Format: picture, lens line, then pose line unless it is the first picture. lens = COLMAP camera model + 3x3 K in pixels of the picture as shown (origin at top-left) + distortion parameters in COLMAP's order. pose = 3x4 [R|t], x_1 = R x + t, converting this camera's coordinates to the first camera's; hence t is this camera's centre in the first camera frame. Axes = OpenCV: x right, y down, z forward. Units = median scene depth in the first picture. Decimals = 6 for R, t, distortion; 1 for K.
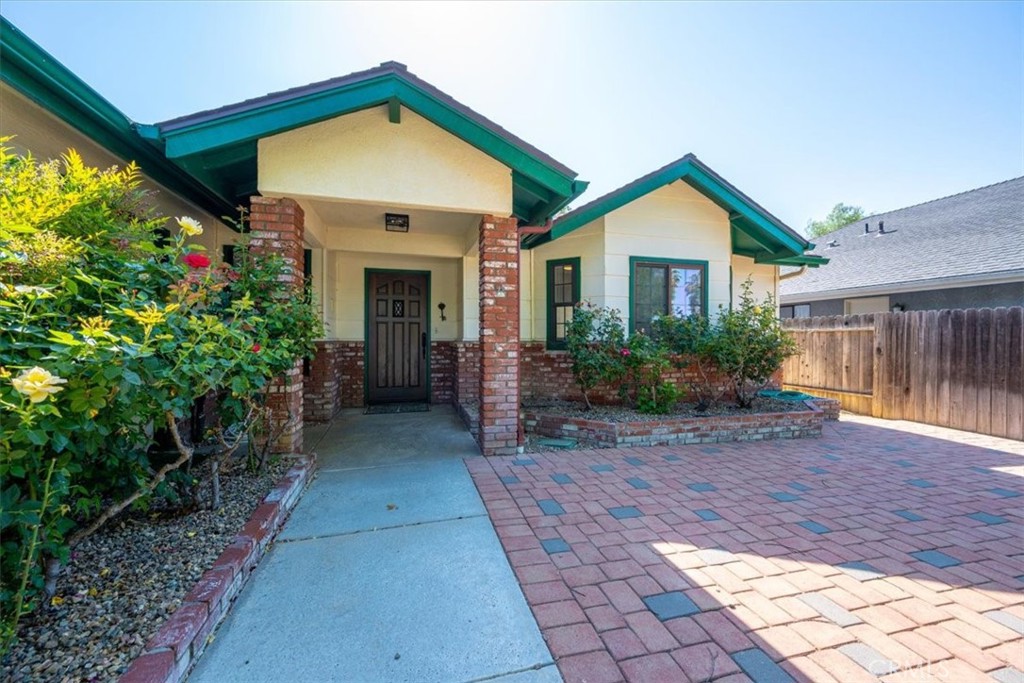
lens RADIAL K [[399.4, 0, 514.5], [0, 399.4, 340.5], [0, 0, 1]] dist [0.014119, -0.000023]
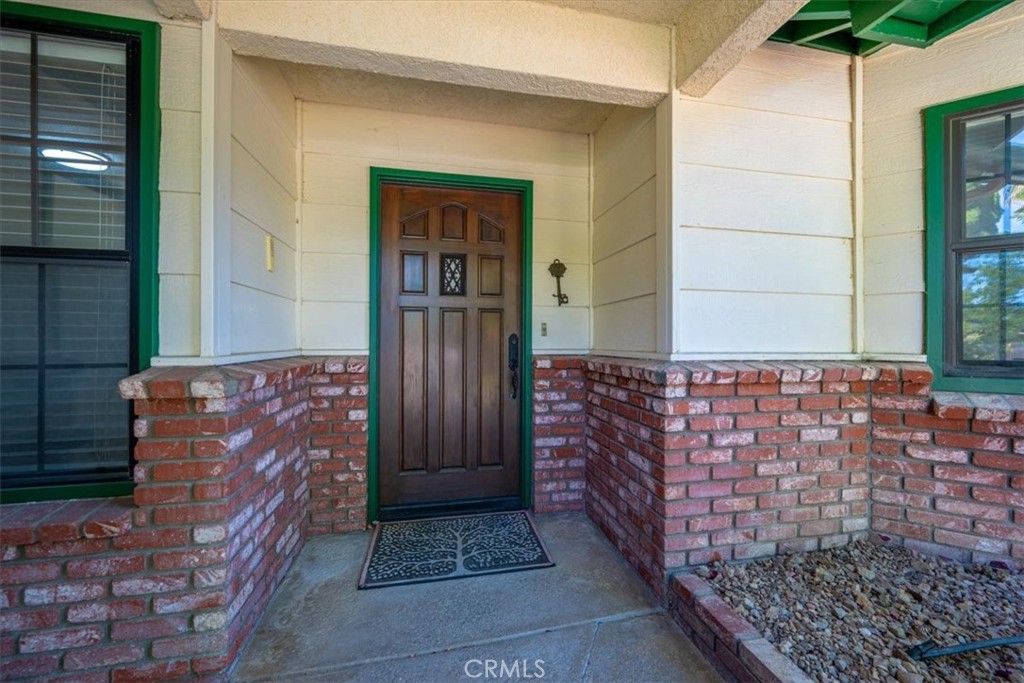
lens RADIAL K [[399.4, 0, 512.3], [0, 399.4, 340.0], [0, 0, 1]] dist [0.014119, -0.000023]
pose [[0.997866, 0.001824, -0.065263, -0.212118], [-0.002124, 0.999987, -0.004528, -0.012513], [0.065254, 0.004657, 0.997858, 0.623704]]
